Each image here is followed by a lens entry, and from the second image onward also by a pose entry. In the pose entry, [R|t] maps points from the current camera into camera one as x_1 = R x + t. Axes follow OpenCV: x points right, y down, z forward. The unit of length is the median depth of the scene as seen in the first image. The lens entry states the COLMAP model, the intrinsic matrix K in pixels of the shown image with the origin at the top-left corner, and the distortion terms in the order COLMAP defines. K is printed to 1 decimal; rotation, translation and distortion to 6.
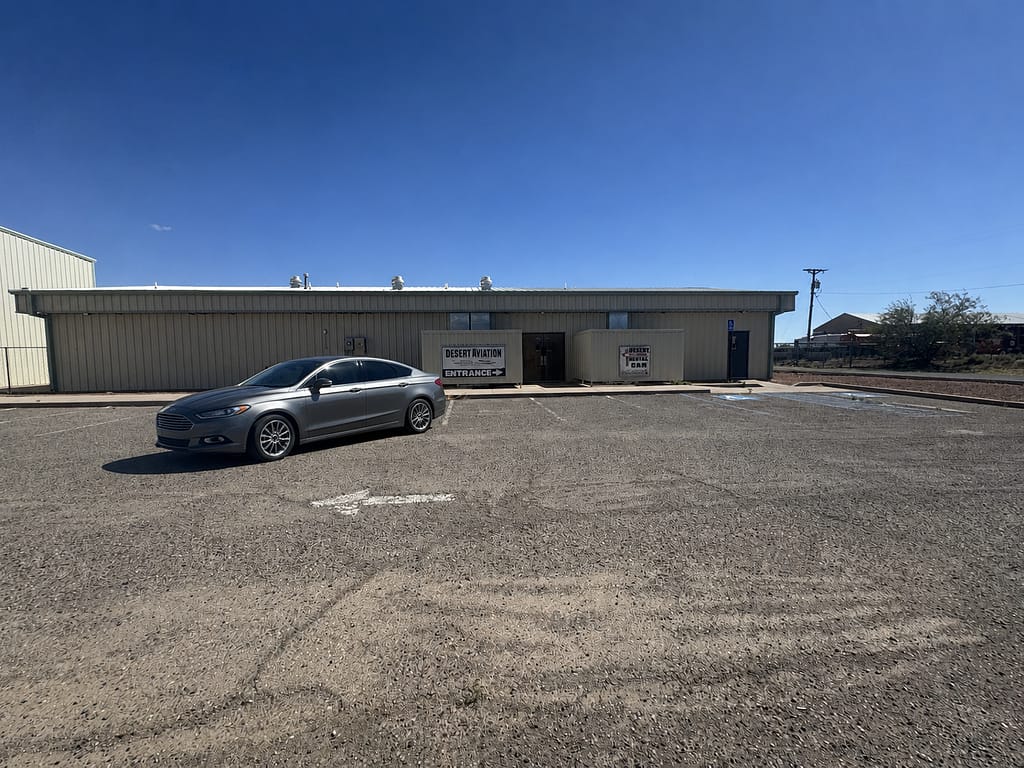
lens RADIAL K [[785.0, 0, 511.9], [0, 785.0, 383.9], [0, 0, 1]] dist [0.003519, 0.000342]
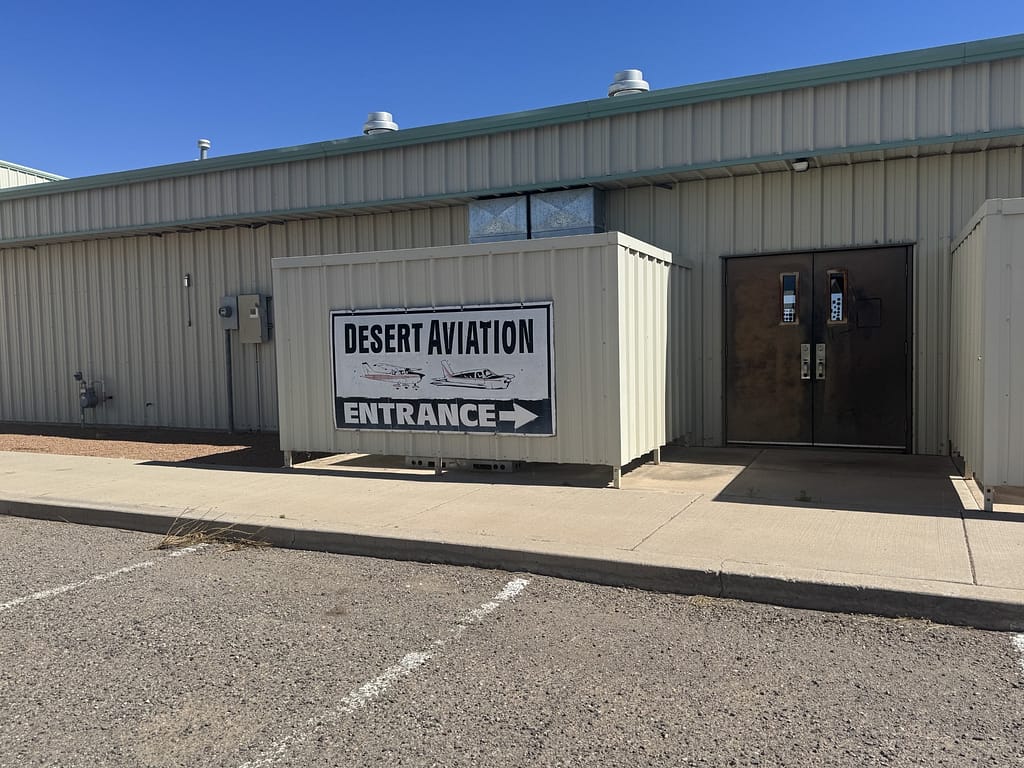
lens RADIAL K [[785.0, 0, 512.0], [0, 785.0, 382.6], [0, 0, 1]] dist [0.003519, 0.000342]
pose [[0.795916, 0.029482, -0.604689, 0.126649], [-0.011162, 0.999358, 0.034032, -0.033345], [0.605304, -0.020337, 0.795734, 0.809062]]
